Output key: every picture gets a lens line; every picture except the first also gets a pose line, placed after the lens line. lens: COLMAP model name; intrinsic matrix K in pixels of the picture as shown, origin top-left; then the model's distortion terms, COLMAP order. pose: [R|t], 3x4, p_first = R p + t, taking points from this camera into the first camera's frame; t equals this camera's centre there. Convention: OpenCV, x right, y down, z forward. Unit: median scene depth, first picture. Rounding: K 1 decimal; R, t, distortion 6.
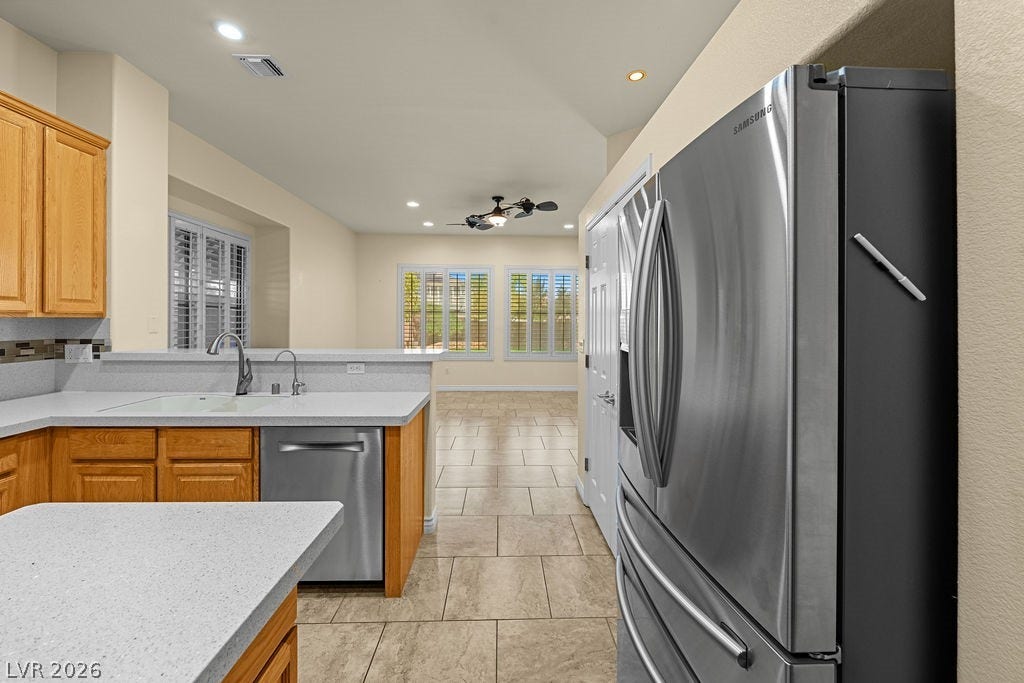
lens RADIAL K [[420.9, 0, 511.3], [0, 420.9, 319.8], [0, 0, 1]] dist [-0.001537, 0.000769]
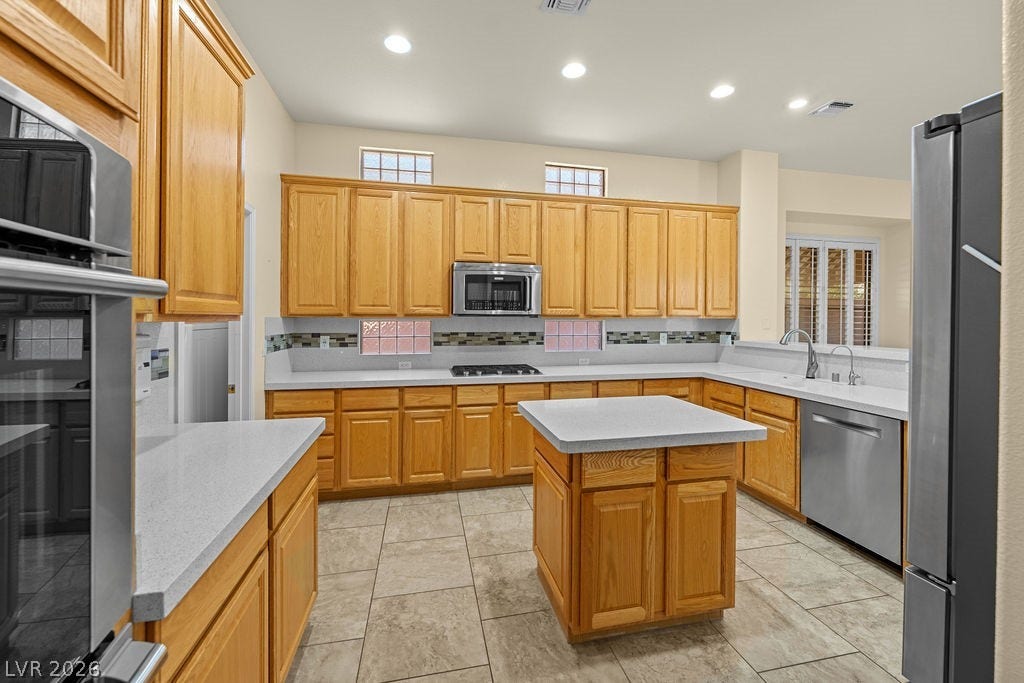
lens RADIAL K [[420.9, 0, 509.0], [0, 420.9, 321.8], [0, 0, 1]] dist [-0.001537, 0.000769]
pose [[0.172536, 0.003441, -0.984997, 0.456705], [-0.000332, 0.999994, 0.003435, 0.001715], [0.985003, -0.000265, 0.172536, -0.124150]]
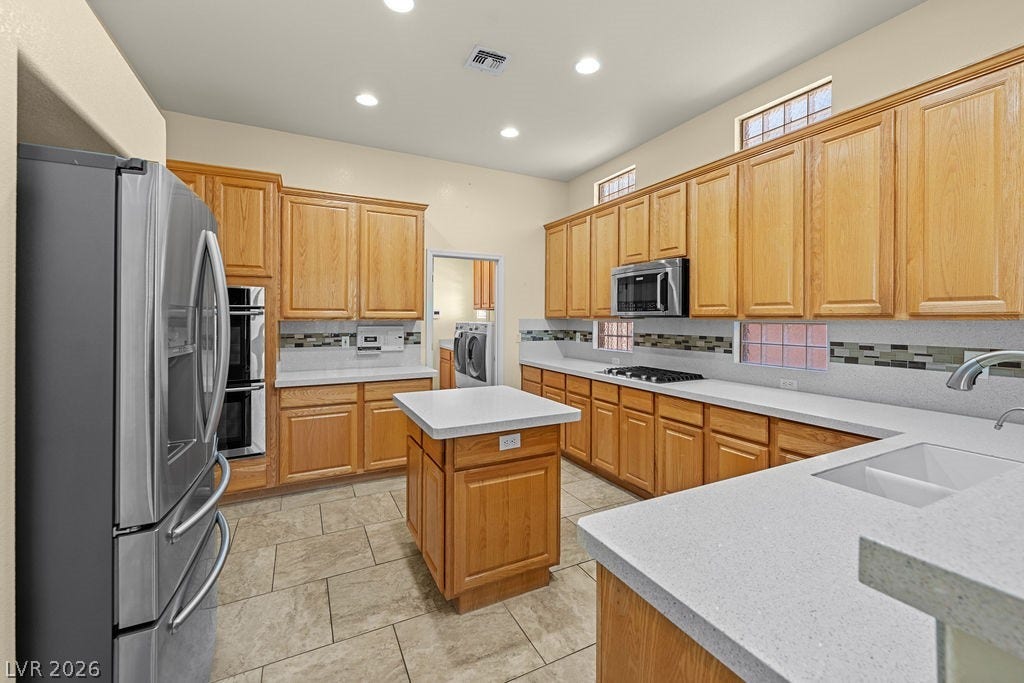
lens RADIAL K [[420.9, 0, 516.1], [0, 420.9, 316.7], [0, 0, 1]] dist [-0.001537, 0.000769]
pose [[-0.908921, -0.009226, -0.416867, 0.013470], [-0.006240, 0.999944, -0.008525, -0.000720], [0.416922, -0.005147, -0.908928, 1.118916]]
